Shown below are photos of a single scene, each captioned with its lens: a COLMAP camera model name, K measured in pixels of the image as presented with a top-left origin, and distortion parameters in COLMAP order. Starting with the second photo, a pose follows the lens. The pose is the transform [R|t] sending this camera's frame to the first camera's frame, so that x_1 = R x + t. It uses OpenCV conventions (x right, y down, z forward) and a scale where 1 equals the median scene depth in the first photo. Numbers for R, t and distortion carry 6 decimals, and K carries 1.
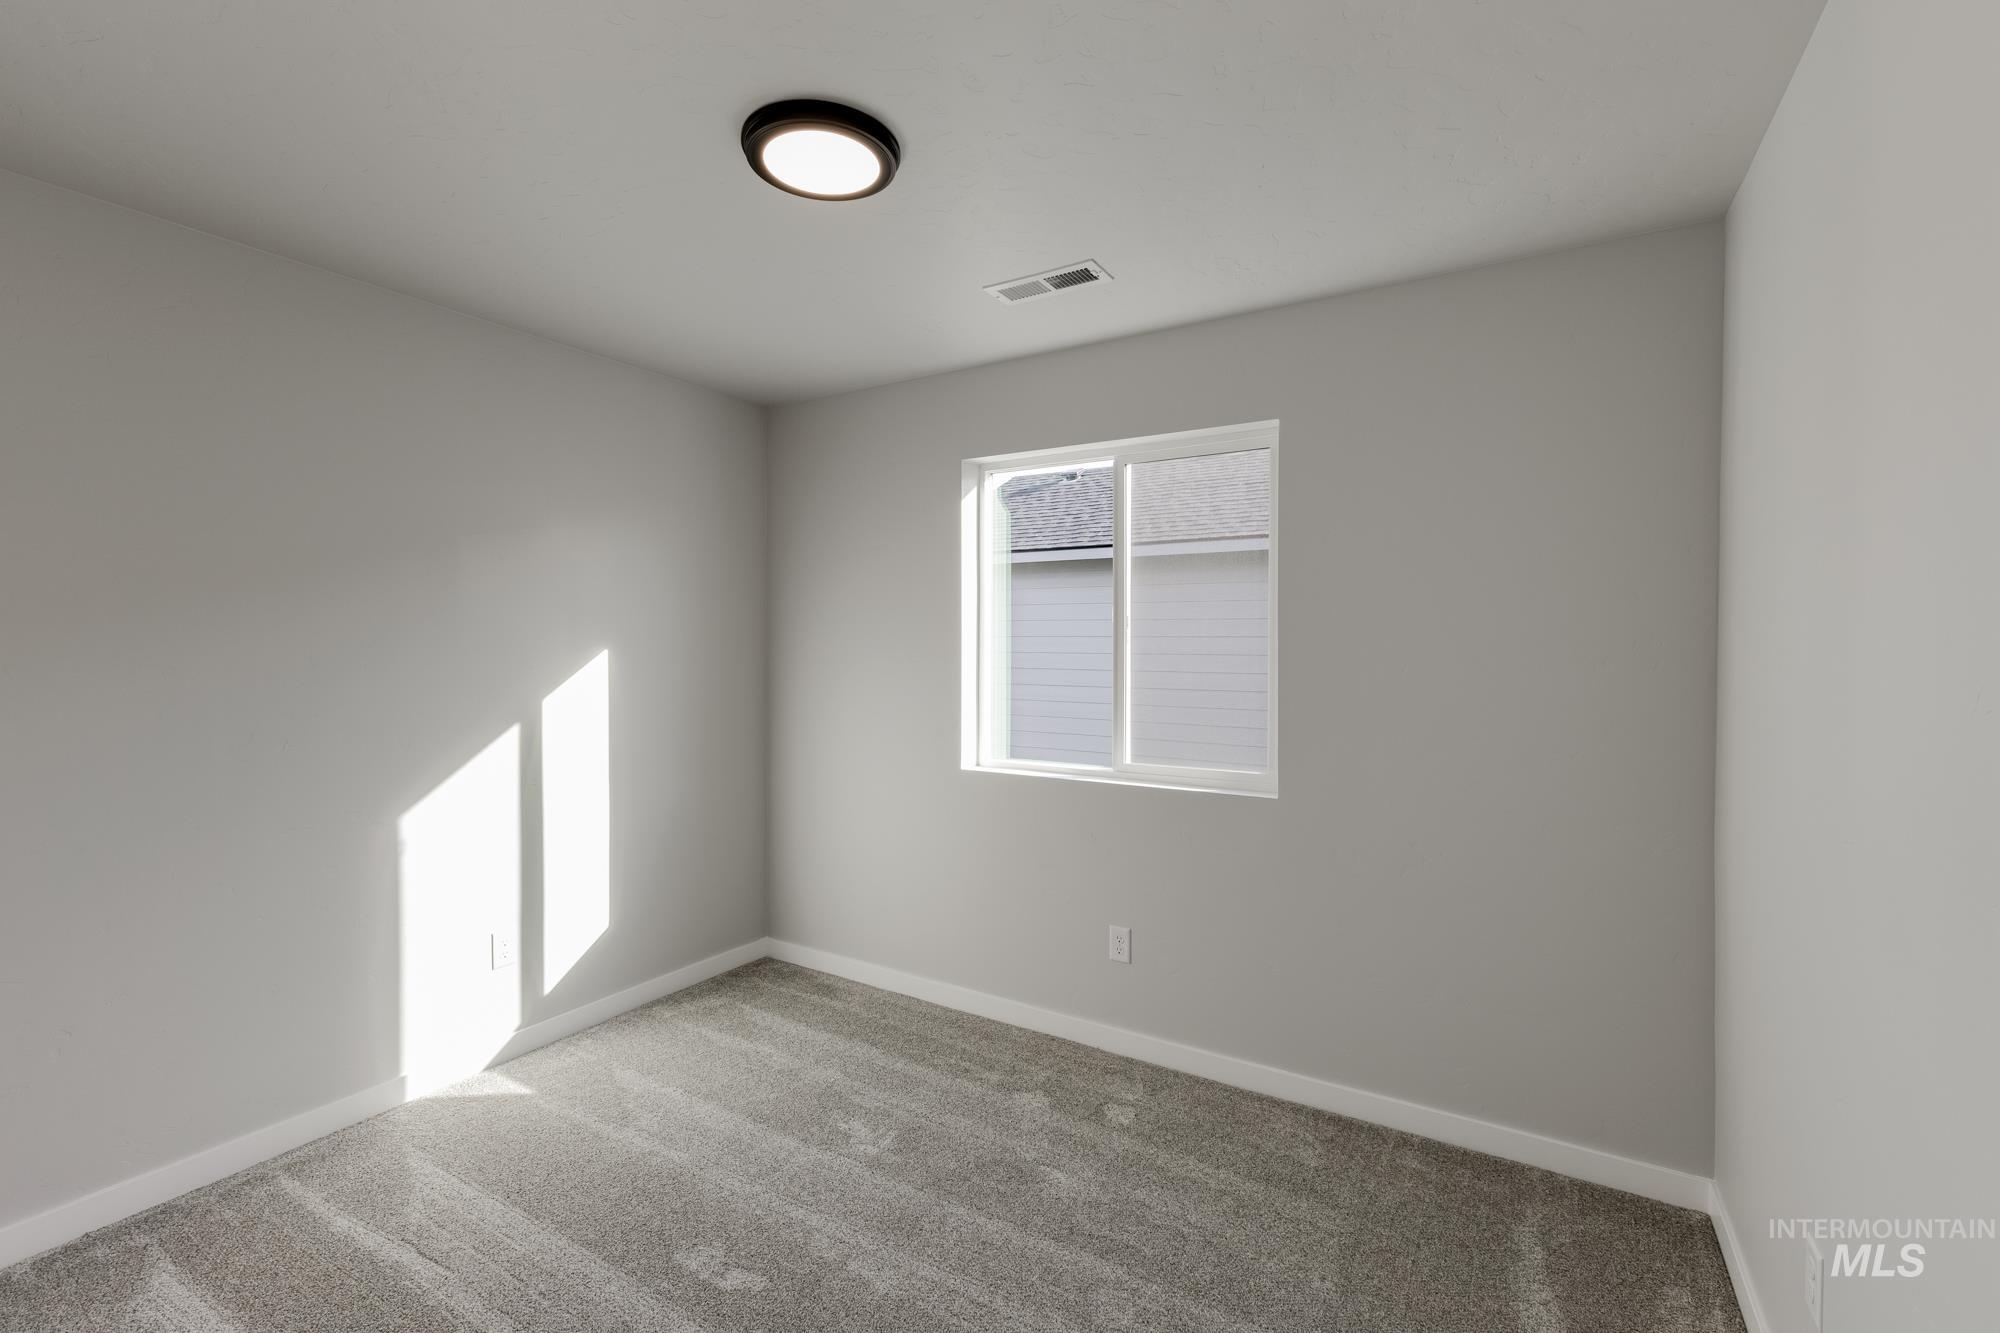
lens RADIAL K [[876.2, 0, 1003.2], [0, 876.2, 656.9], [0, 0, 1]] dist [0.004345, 0.000294]
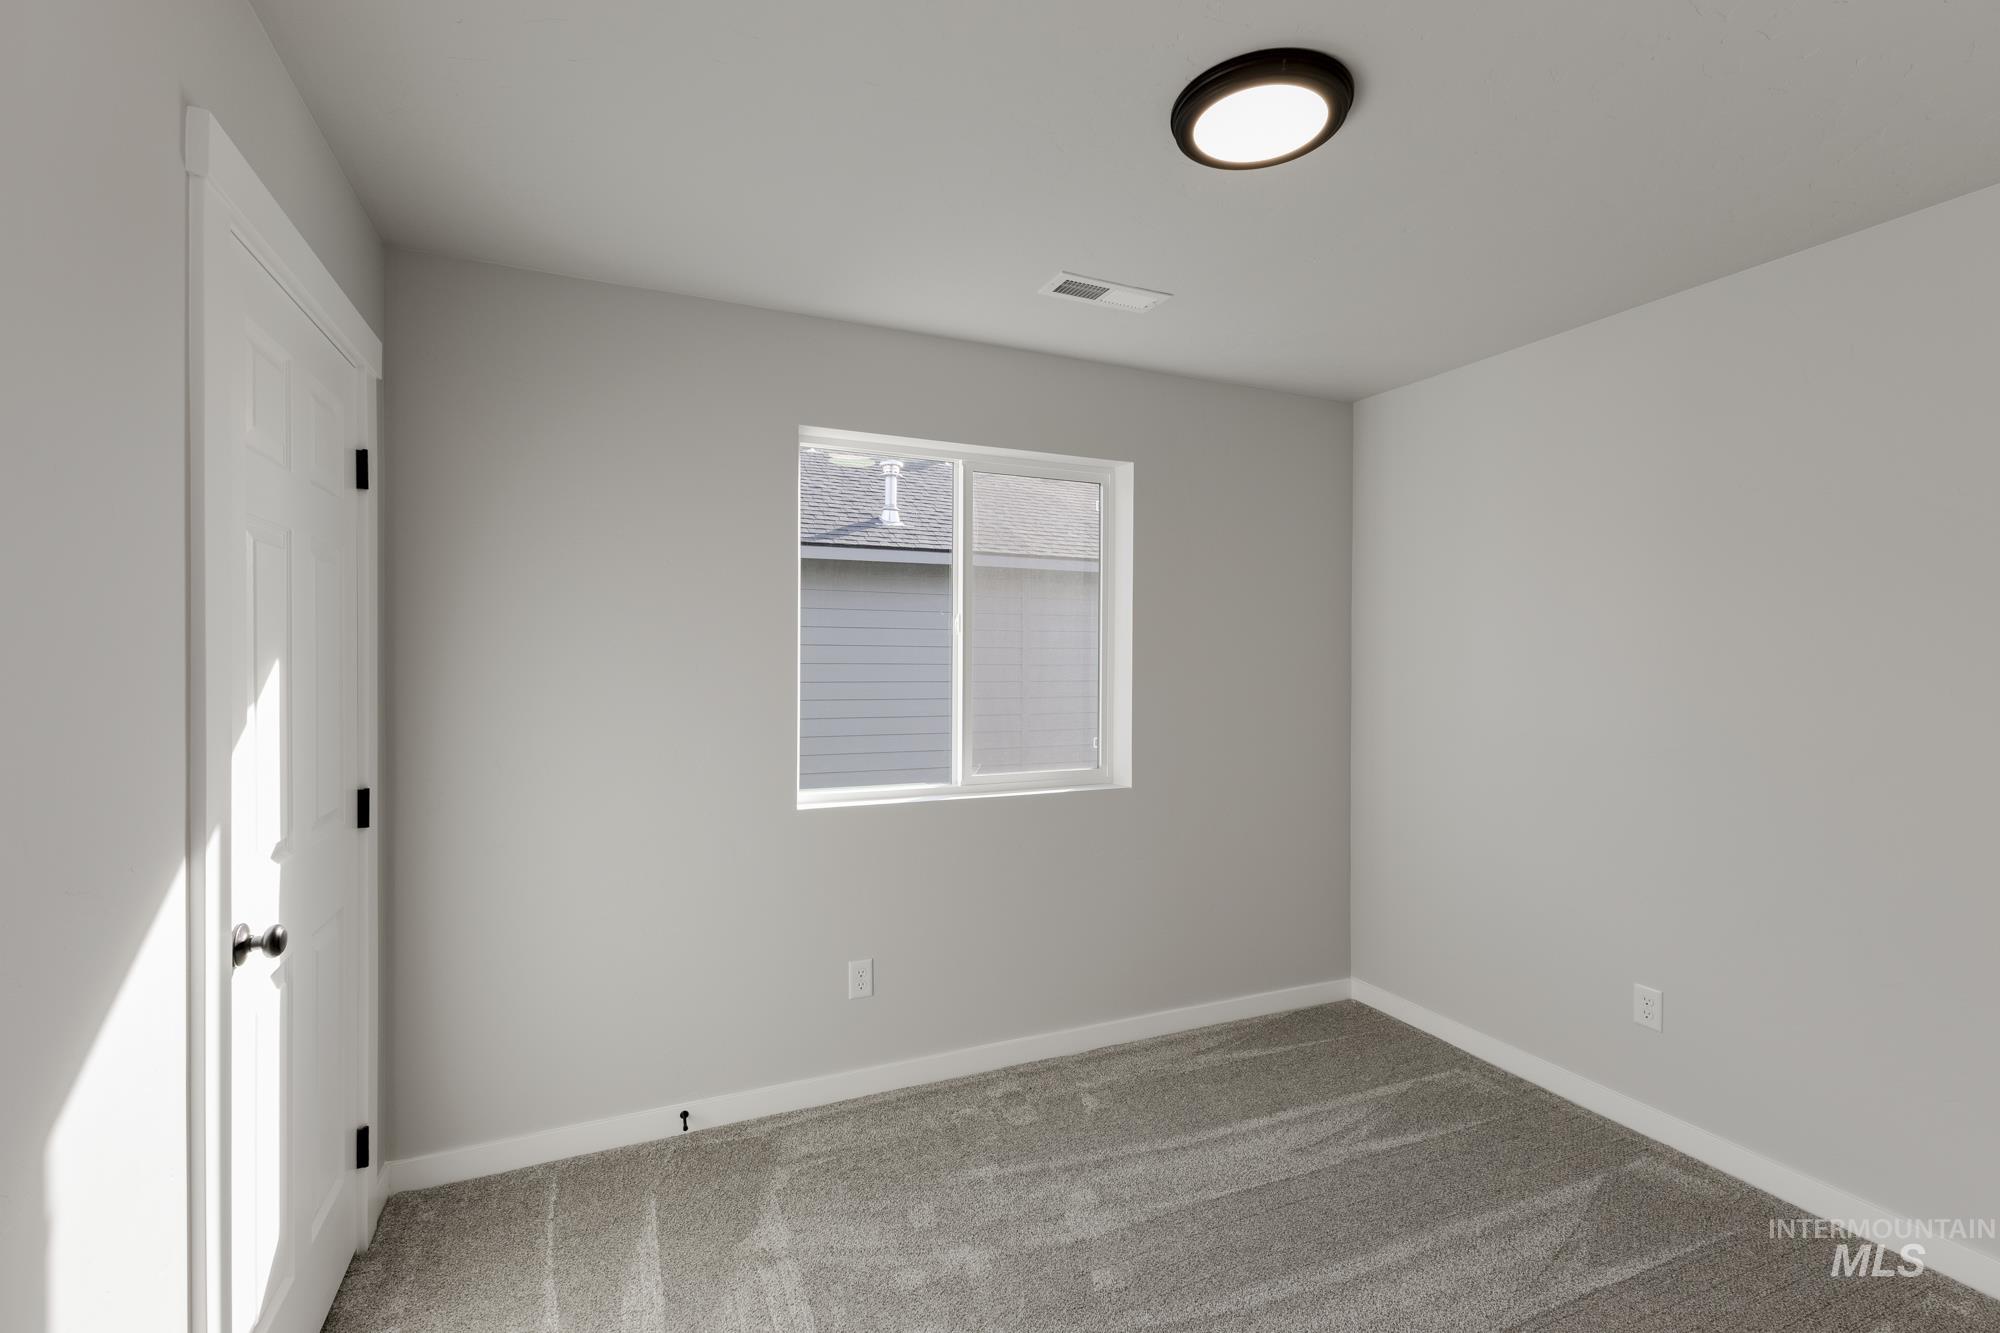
lens RADIAL K [[876.2, 0, 1003.5], [0, 876.2, 663.4], [0, 0, 1]] dist [0.004345, 0.000294]
pose [[0.570608, -0.008118, 0.821183, -0.622611], [0.014277, 0.999898, -0.000037, -0.004121], [-0.821099, 0.011745, 0.570665, 0.394731]]
